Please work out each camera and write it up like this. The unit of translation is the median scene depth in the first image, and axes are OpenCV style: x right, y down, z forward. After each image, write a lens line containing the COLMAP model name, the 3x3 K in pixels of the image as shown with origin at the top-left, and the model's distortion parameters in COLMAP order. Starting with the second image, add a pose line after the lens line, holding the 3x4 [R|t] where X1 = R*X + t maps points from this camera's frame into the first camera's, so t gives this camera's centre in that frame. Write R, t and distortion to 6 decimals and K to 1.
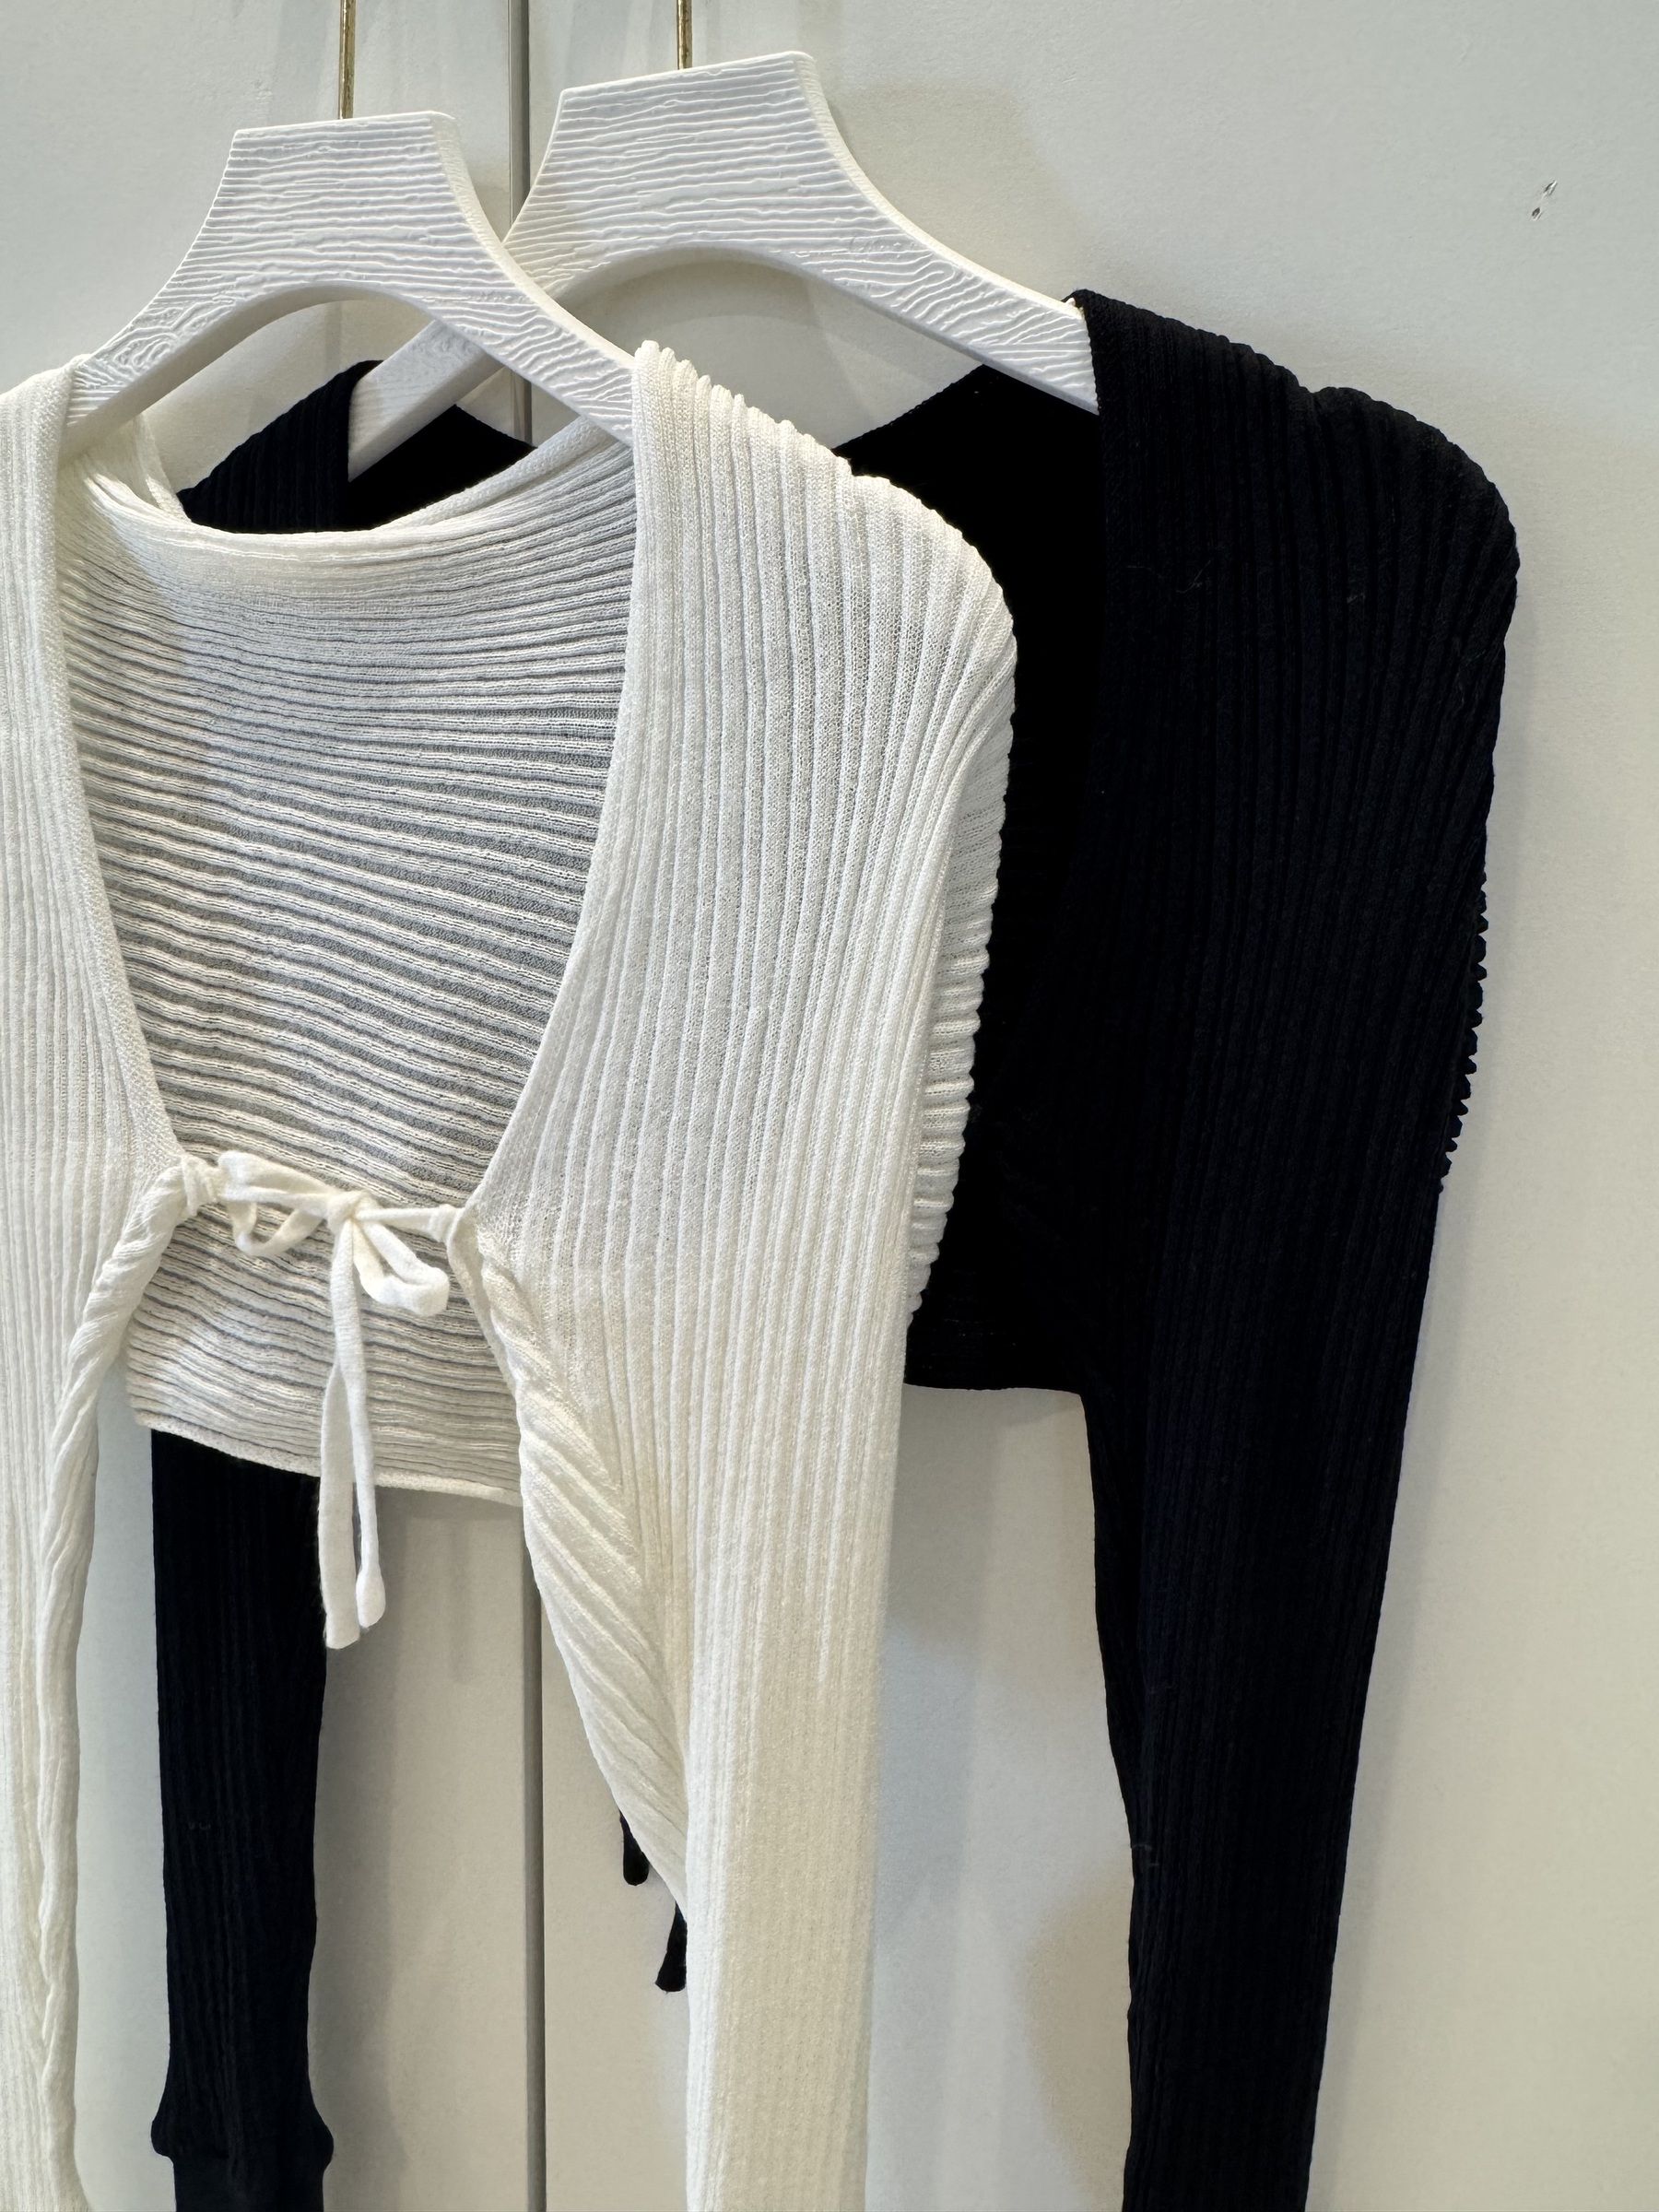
lens RADIAL K [[1497.4, 0, 828.4], [0, 1497.4, 1117.7], [0, 0, 1]] dist [-0.011517, -0.000746]
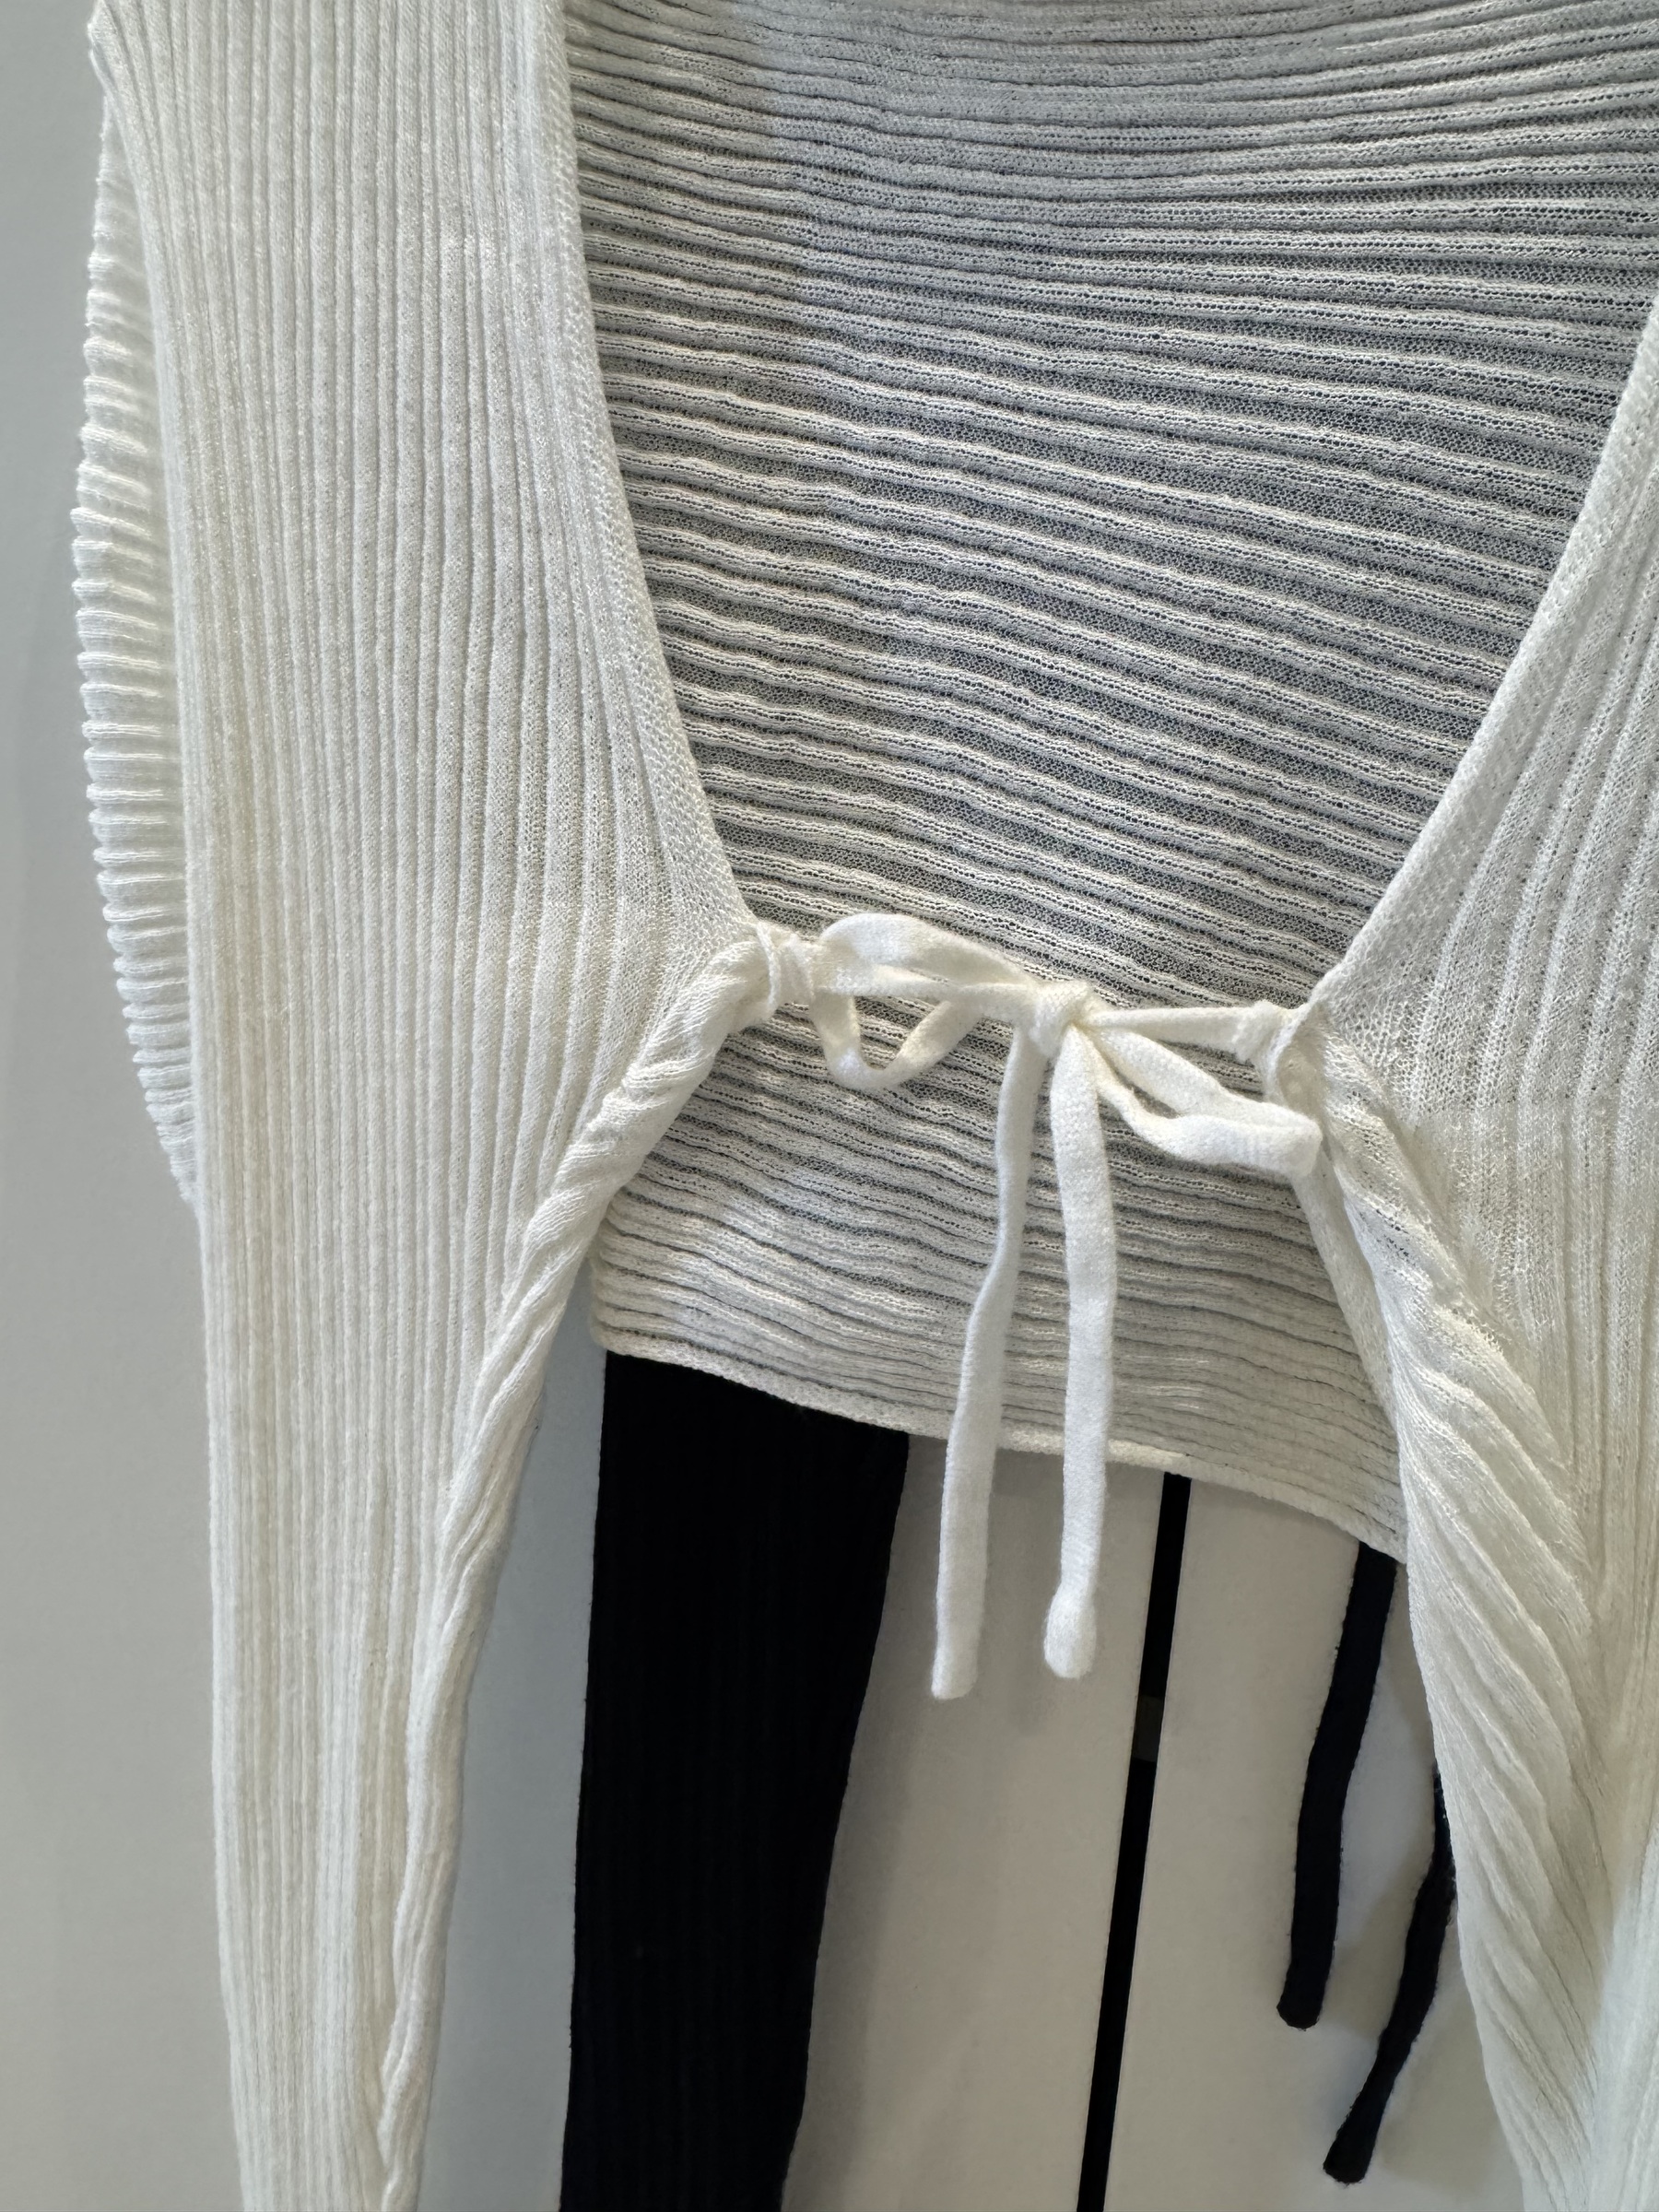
lens RADIAL K [[1497.4, 0, 800.5], [0, 1497.4, 1063.9], [0, 0, 1]] dist [-0.011517, -0.000746]
pose [[0.998234, 0.020872, 0.055614, -0.448104], [-0.021891, 0.999602, 0.017775, 0.072311], [-0.055221, -0.018961, 0.998294, 0.375175]]
